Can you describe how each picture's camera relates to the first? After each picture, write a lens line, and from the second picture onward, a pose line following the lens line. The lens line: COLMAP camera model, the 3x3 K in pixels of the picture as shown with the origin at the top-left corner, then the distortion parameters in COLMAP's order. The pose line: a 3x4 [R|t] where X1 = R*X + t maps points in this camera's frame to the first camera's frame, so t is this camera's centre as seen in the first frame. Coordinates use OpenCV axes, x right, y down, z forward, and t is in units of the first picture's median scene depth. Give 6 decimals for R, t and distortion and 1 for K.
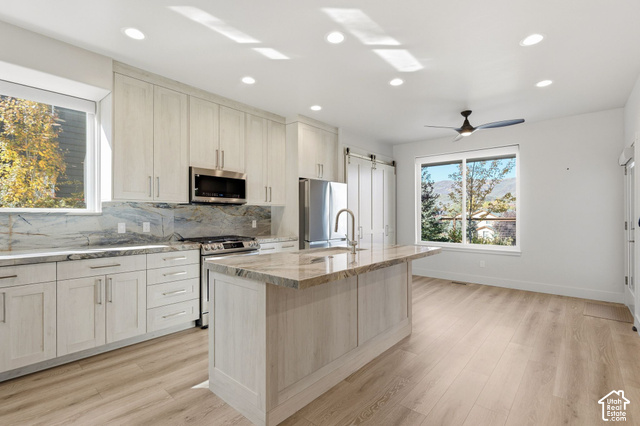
lens RADIAL K [[297.8, 0, 318.5], [0, 297.8, 215.1], [0, 0, 1]] dist [0.000187, -0.002629]
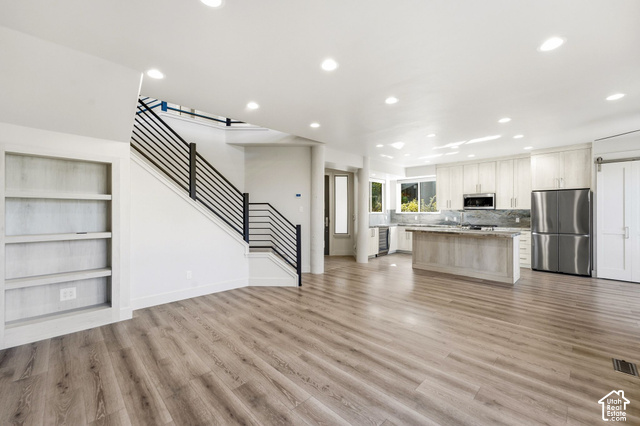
lens RADIAL K [[261.1, 0, 325.3], [0, 261.1, 211.7], [0, 0, 1]] dist [0.010684, 0.000864]
pose [[-0.057204, 0.001124, -0.998362, 1.739174], [0.003064, 0.999995, 0.000951, -0.028872], [0.998358, -0.003004, -0.057207, -0.006562]]
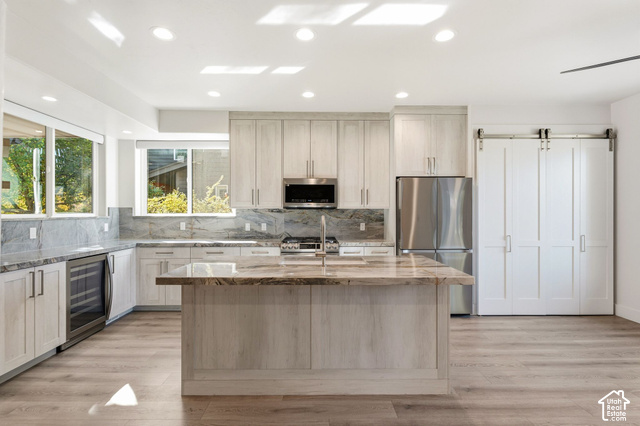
lens RADIAL K [[297.8, 0, 321.4], [0, 297.8, 213.8], [0, 0, 1]] dist [0.000187, -0.002629]
pose [[0.672257, 0.002452, -0.740314, 0.565987], [-0.000623, 0.999996, 0.002747, -0.021562], [0.740317, -0.001386, 0.672256, 0.289724]]
